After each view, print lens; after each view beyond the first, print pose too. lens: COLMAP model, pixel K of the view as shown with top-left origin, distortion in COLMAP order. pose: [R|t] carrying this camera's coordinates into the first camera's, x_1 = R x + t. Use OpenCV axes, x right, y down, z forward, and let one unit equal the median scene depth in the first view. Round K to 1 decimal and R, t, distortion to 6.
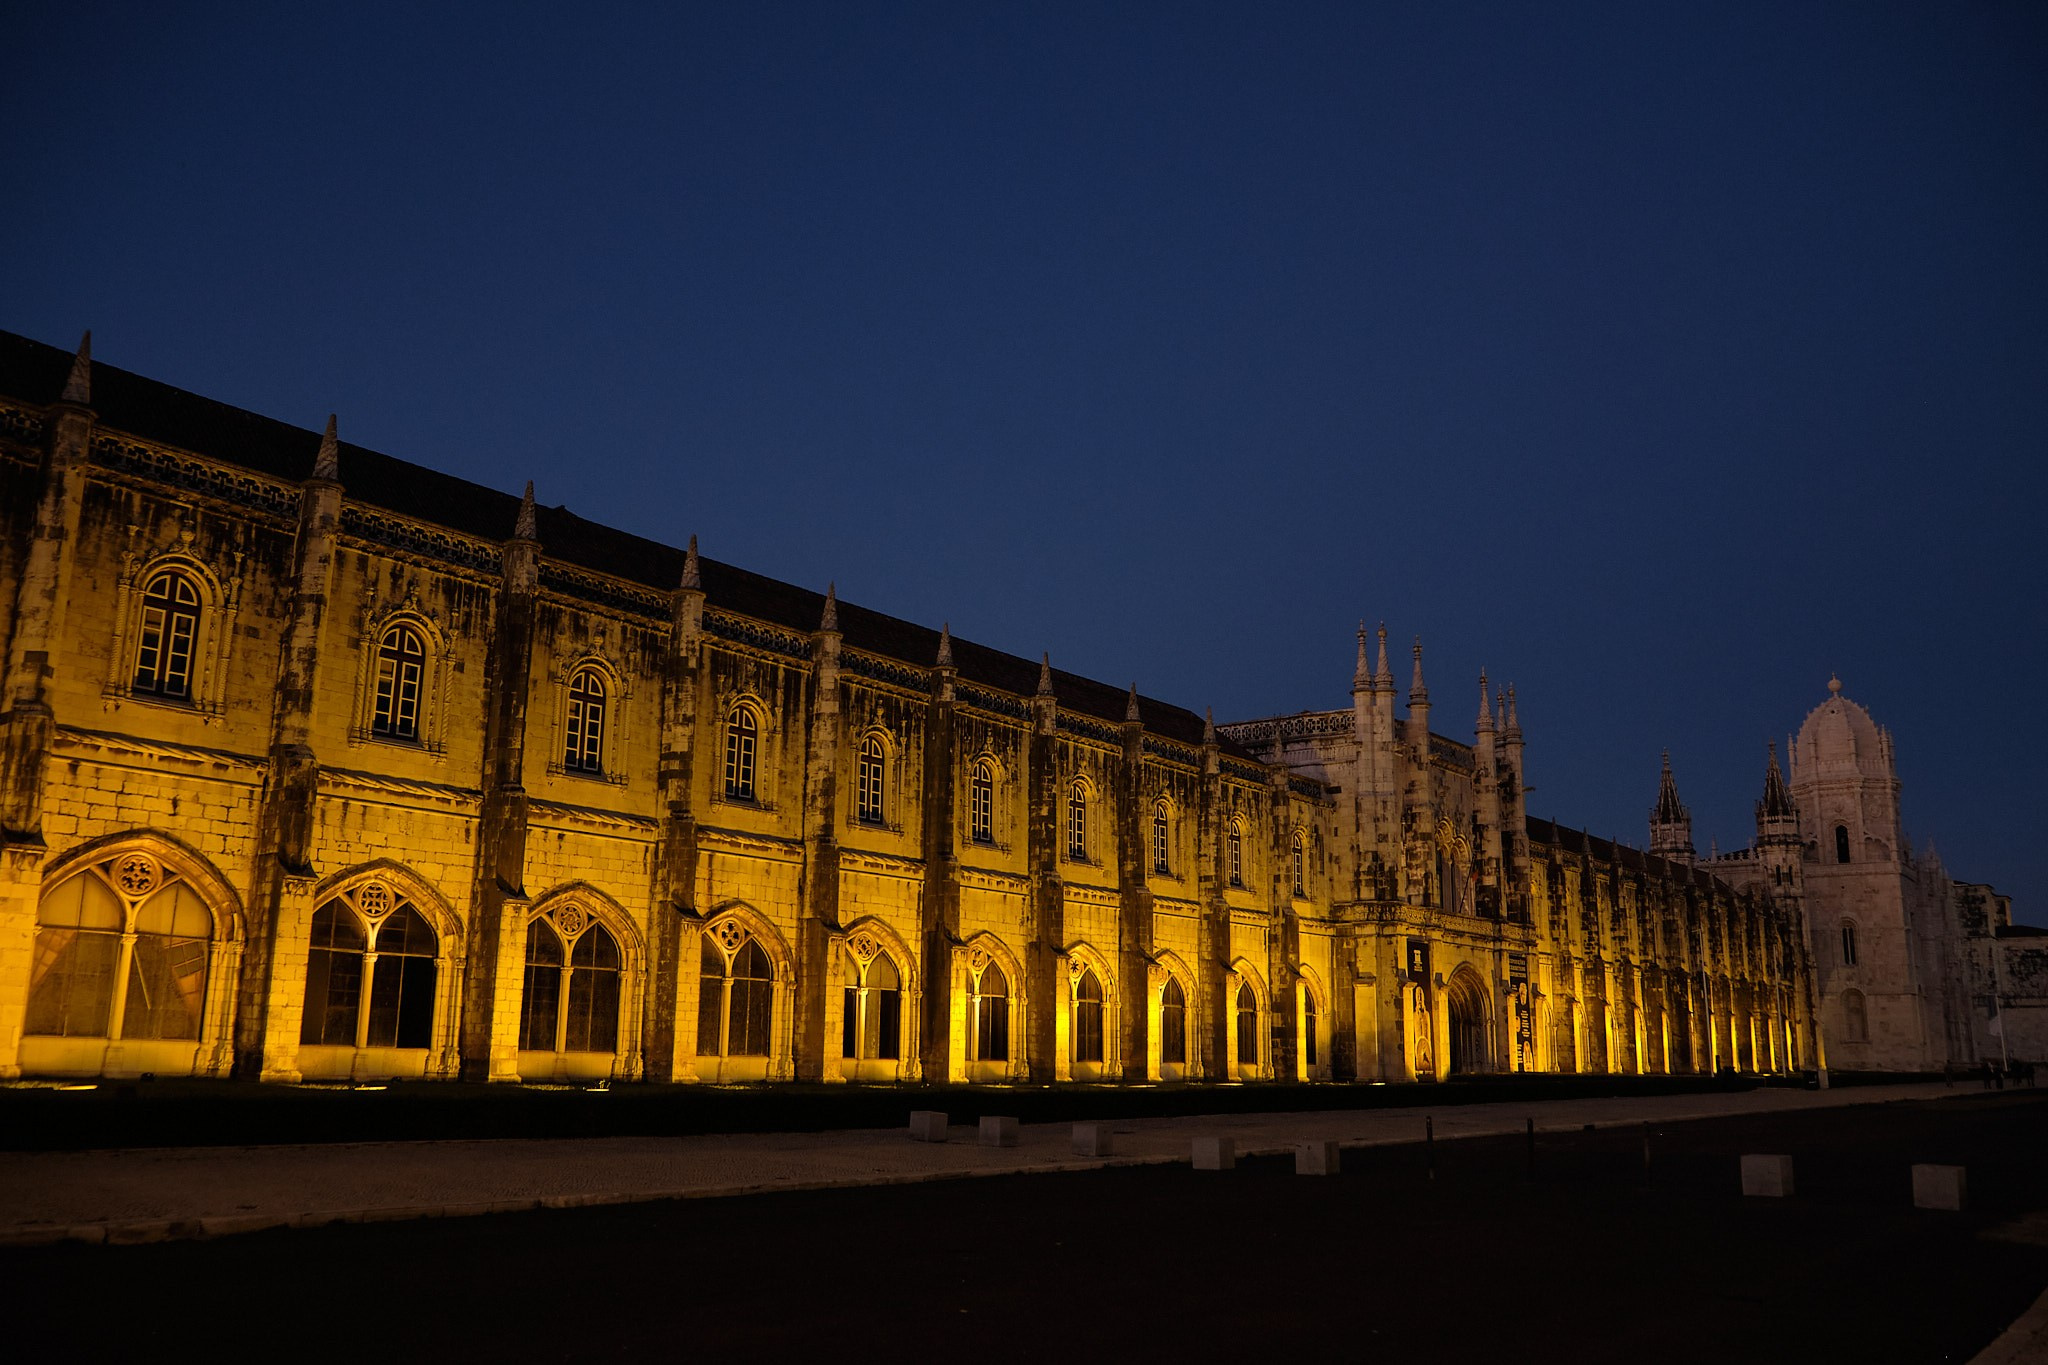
lens RADIAL K [[1605.5, 0, 1003.5], [0, 1605.5, 676.5], [0, 0, 1]] dist [-0.045790, 0.031914]
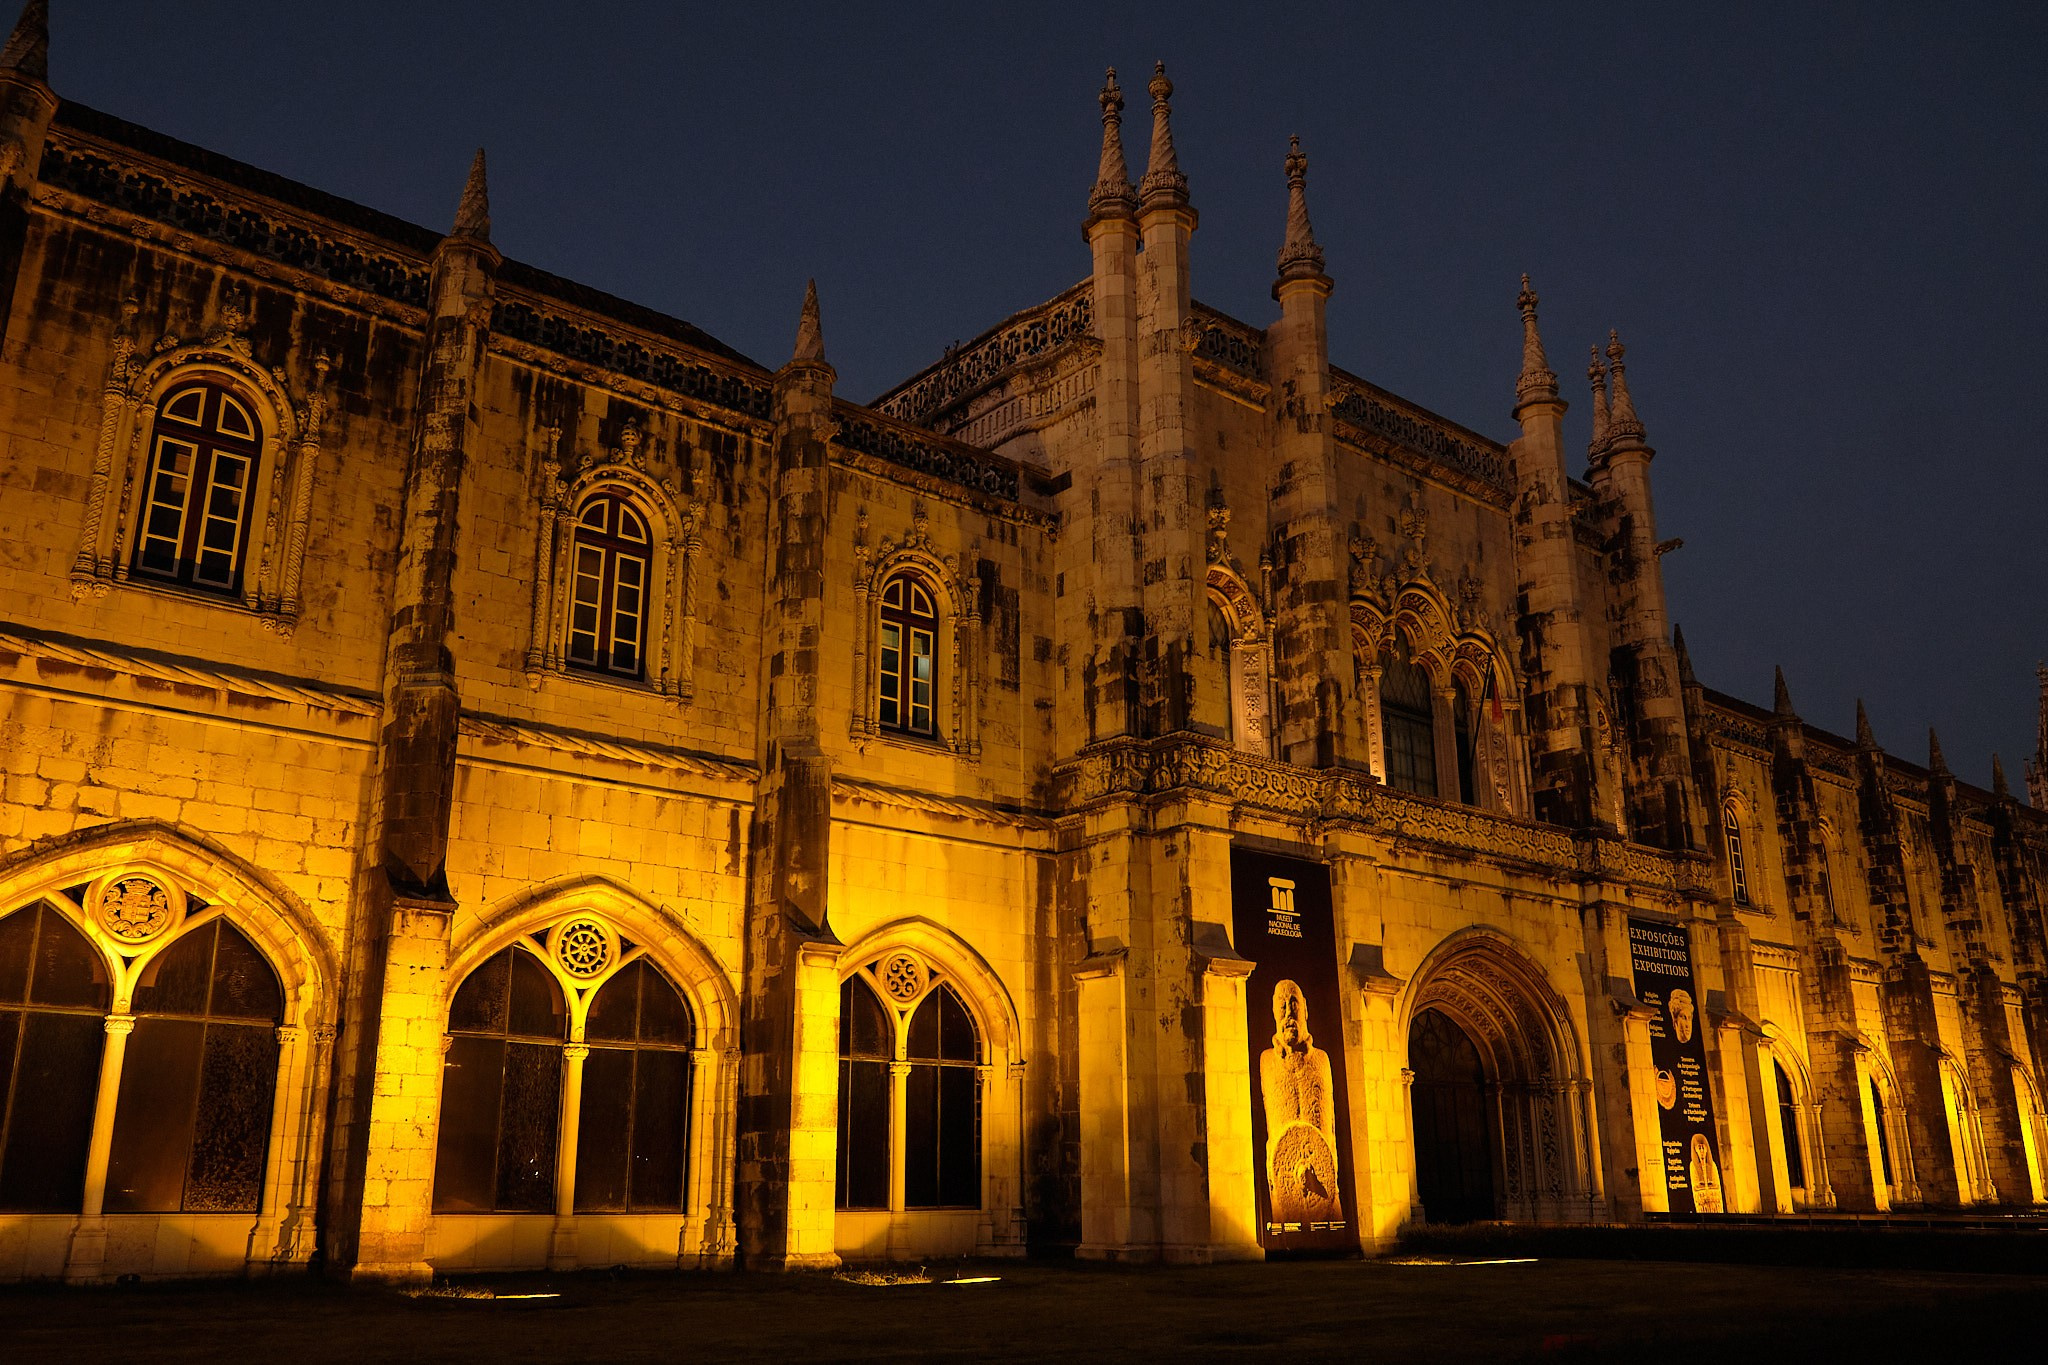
lens RADIAL K [[1605.5, 0, 1020.3], [0, 1605.5, 682.6], [0, 0, 1]] dist [-0.045790, 0.031914]
pose [[0.980160, -0.076692, -0.182771, 0.271491], [0.063311, 0.994944, -0.077963, 0.152246], [0.187826, 0.064844, 0.980060, 0.635164]]
